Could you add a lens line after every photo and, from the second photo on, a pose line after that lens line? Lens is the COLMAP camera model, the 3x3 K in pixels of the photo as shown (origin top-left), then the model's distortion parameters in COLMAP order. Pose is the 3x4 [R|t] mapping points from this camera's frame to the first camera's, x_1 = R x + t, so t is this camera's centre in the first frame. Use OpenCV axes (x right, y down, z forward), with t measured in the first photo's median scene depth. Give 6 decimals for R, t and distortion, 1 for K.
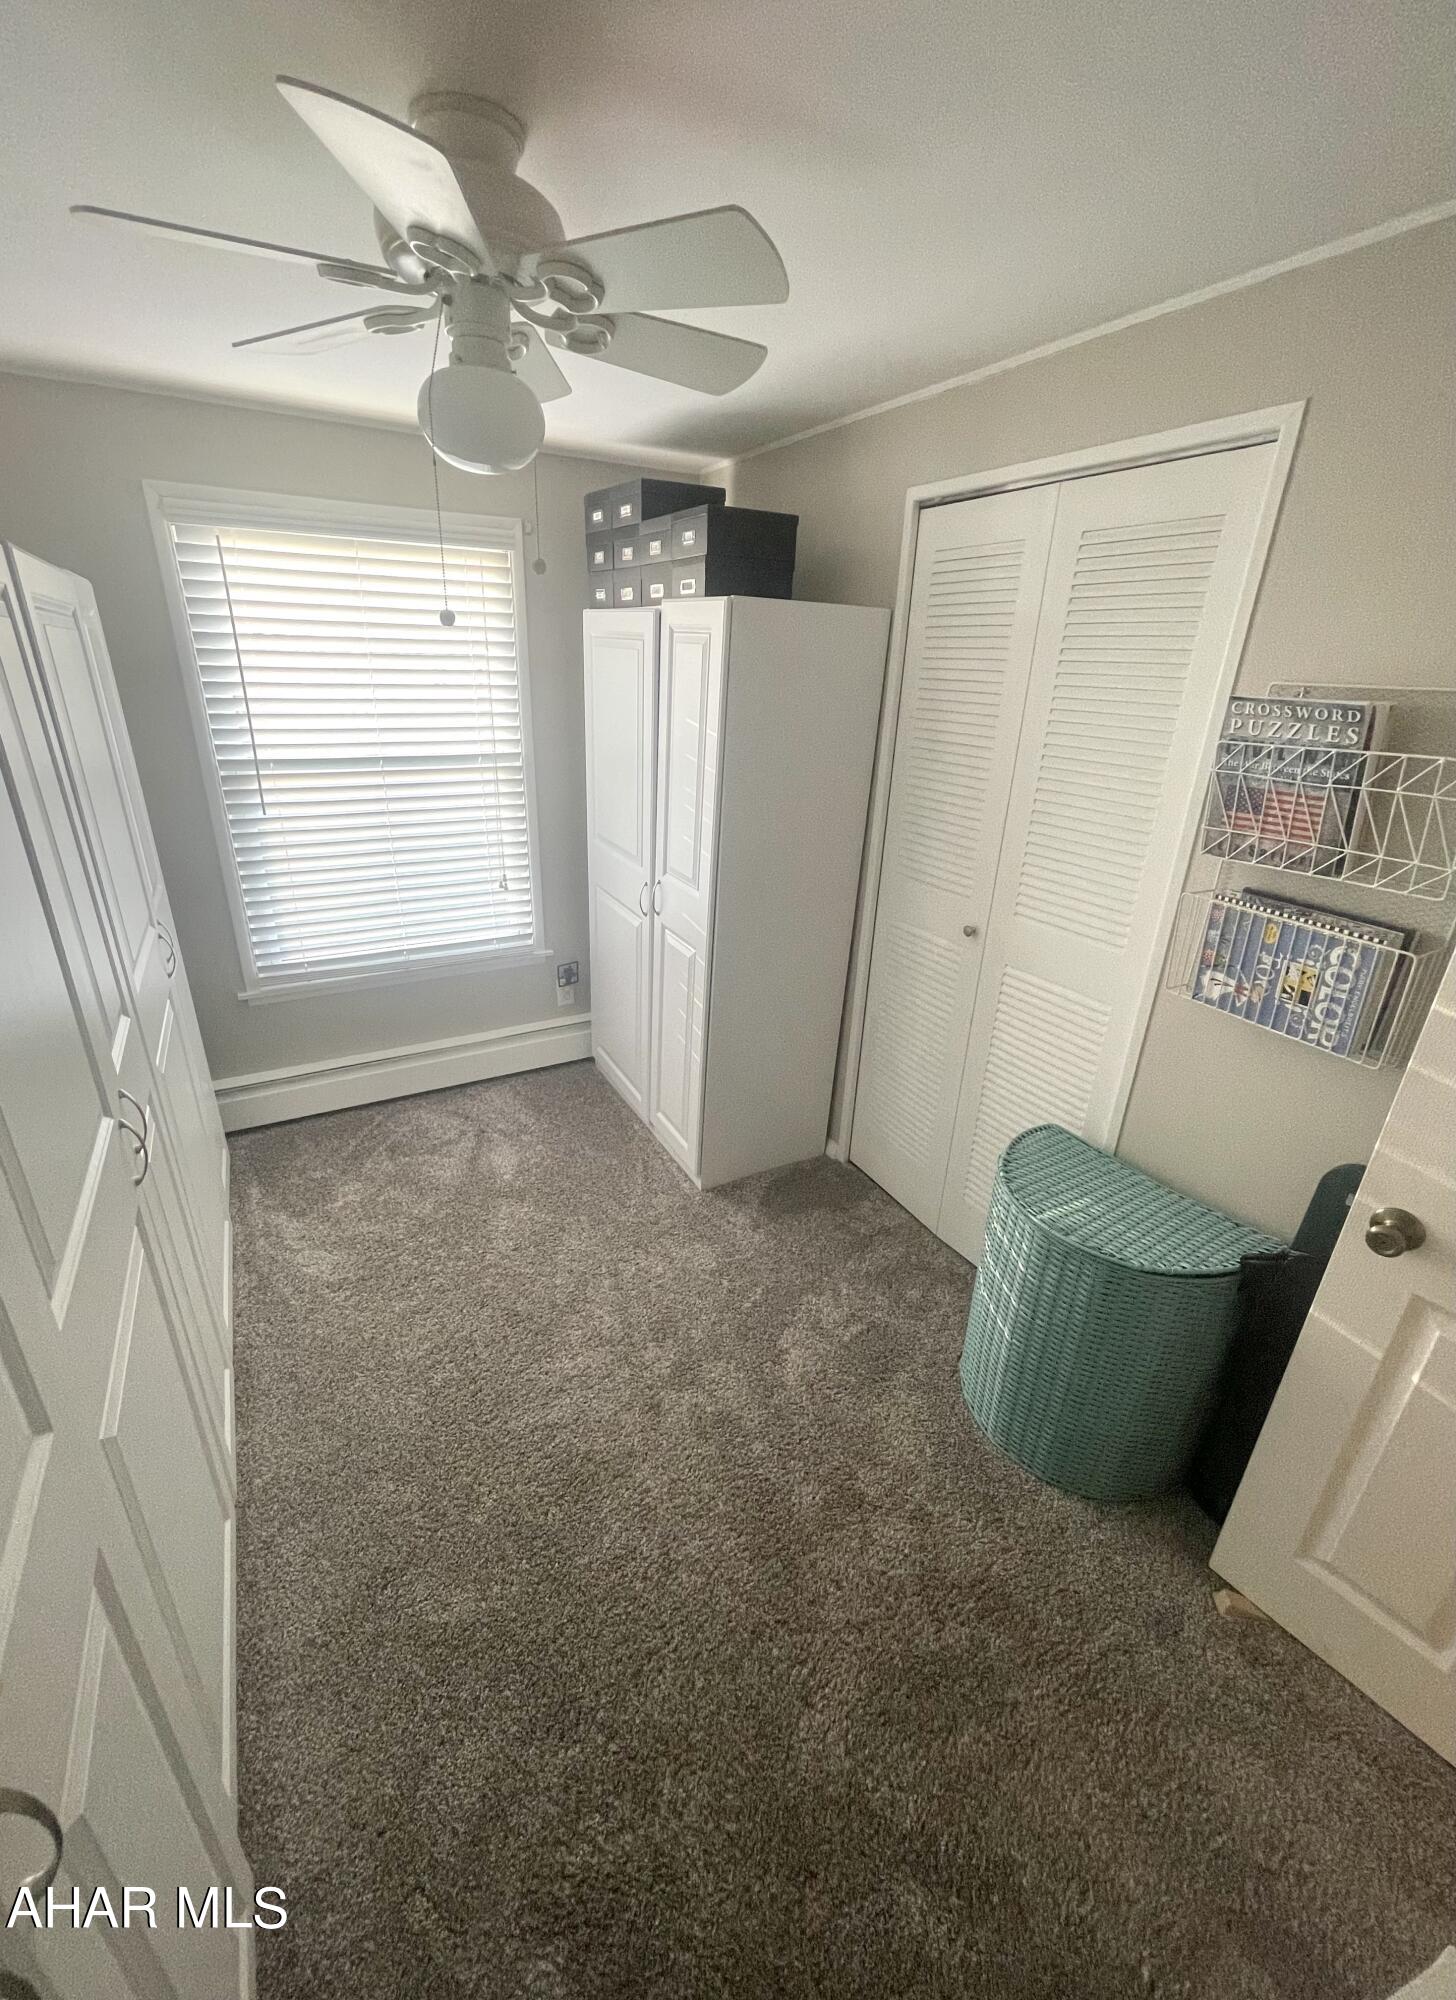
lens RADIAL K [[809.4, 0, 728.0], [0, 809.4, 1000.0], [0, 0, 1]] dist [-0.000958, -0.000608]
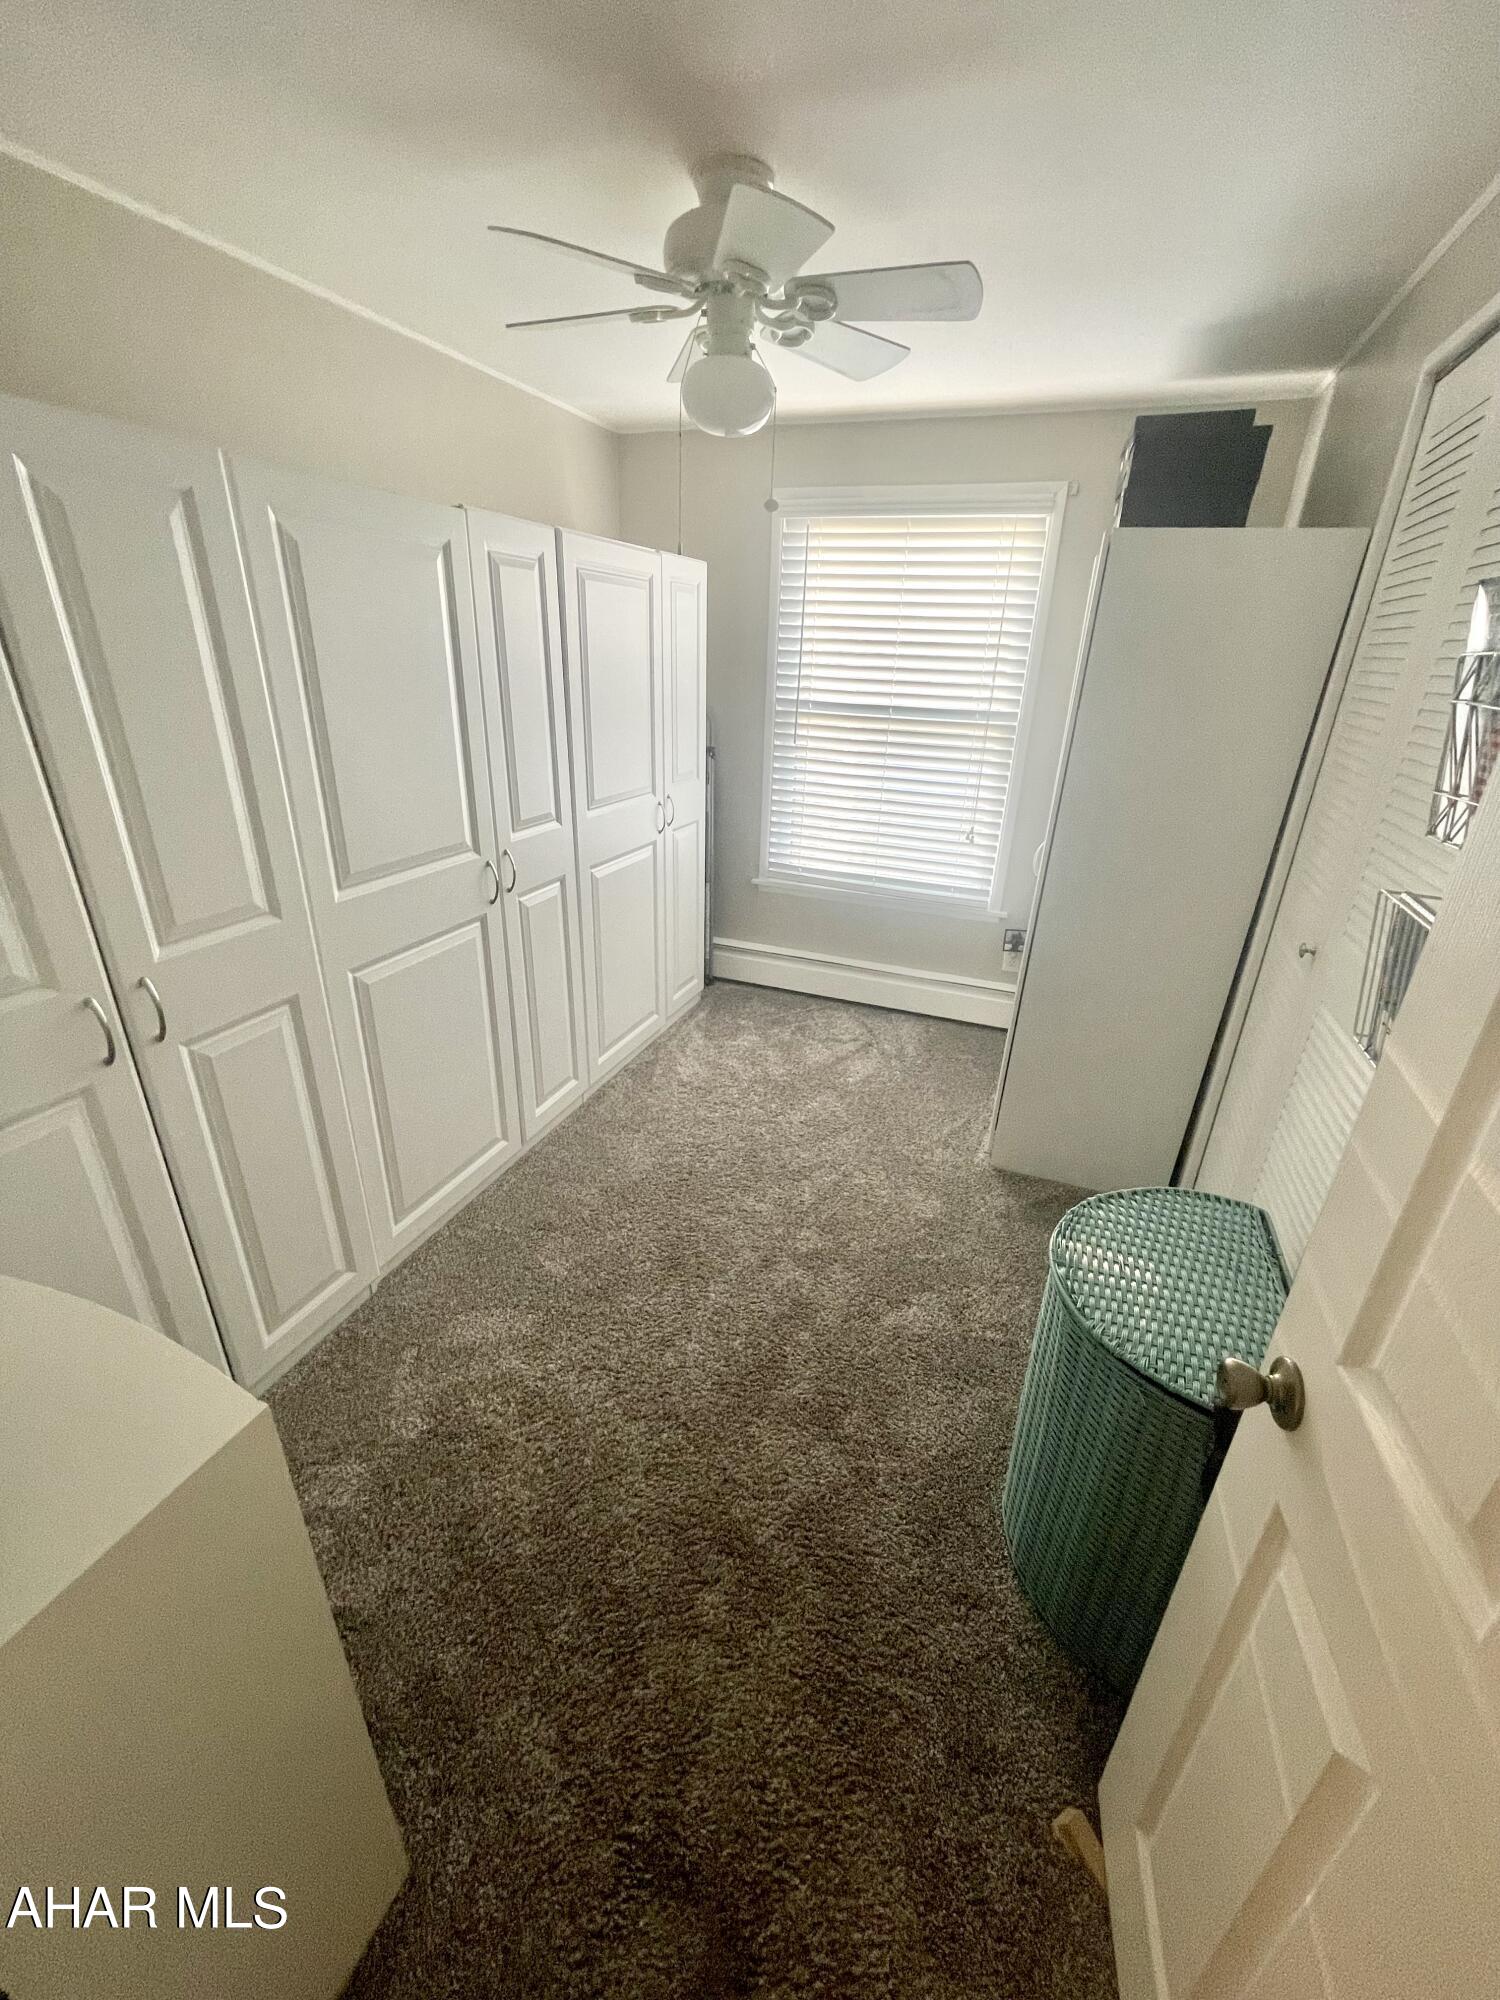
lens RADIAL K [[810.9, 0, 750.0], [0, 810.9, 1000.0], [0, 0, 1]] dist [-0.004098, -0.000383]
pose [[0.646053, 0.303881, -0.700195, 0.413373], [-0.311021, 0.942530, 0.122082, 0.021807], [0.697053, 0.138904, 0.703437, 0.099094]]
